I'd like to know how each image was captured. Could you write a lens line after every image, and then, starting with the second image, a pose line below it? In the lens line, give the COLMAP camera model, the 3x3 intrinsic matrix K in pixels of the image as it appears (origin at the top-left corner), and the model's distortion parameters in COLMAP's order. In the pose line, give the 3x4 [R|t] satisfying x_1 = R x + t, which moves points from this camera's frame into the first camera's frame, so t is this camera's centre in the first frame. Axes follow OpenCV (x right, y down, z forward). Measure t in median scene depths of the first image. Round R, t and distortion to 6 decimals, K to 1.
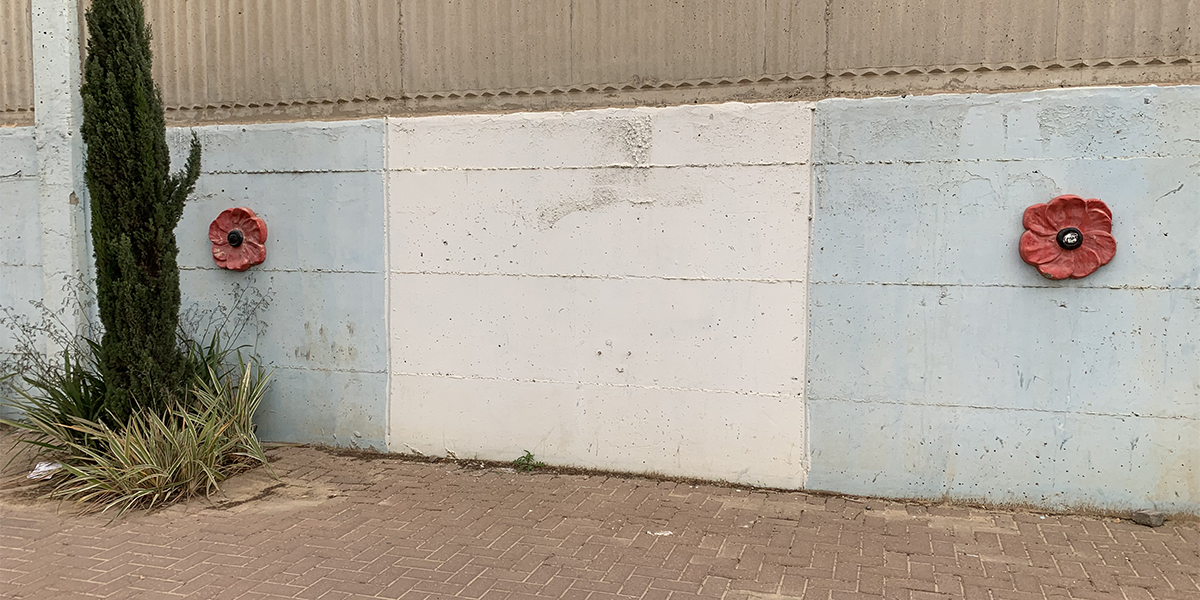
lens RADIAL K [[819.8, 0, 600.0], [0, 819.8, 300.0], [0, 0, 1]] dist [0.006755, 0.001707]
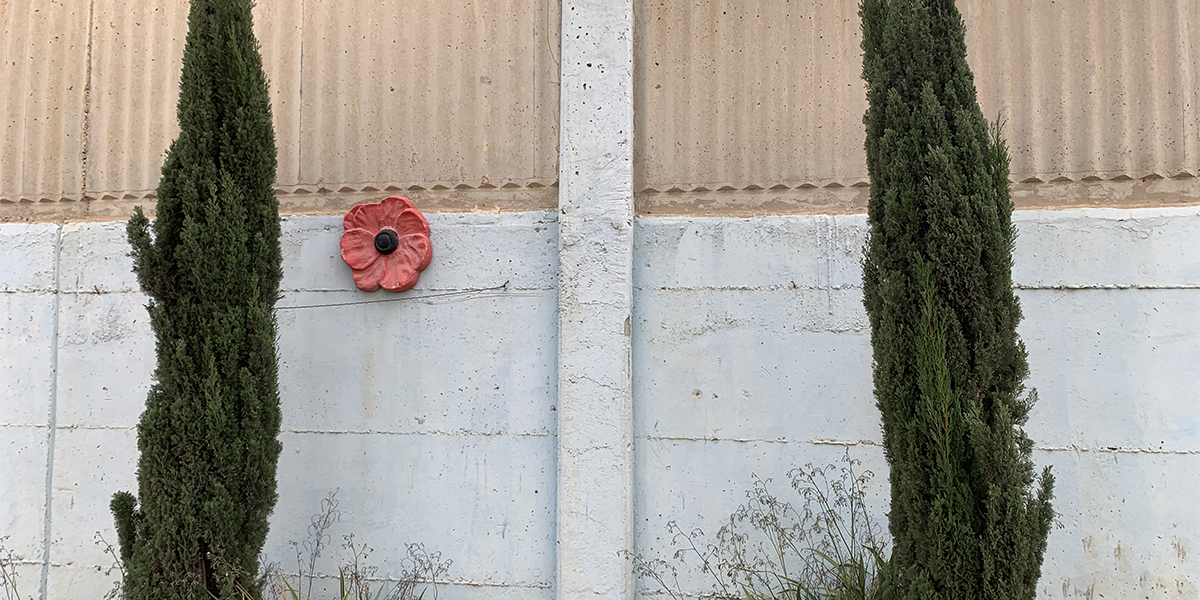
lens RADIAL K [[819.8, 0, 600.0], [0, 819.8, 300.0], [0, 0, 1]] dist [0.006755, 0.001707]
pose [[0.994137, 0.005539, 0.107986, -0.782257], [0.007975, 0.992211, -0.124314, -0.072832], [-0.107833, 0.124447, 0.986349, 0.427749]]
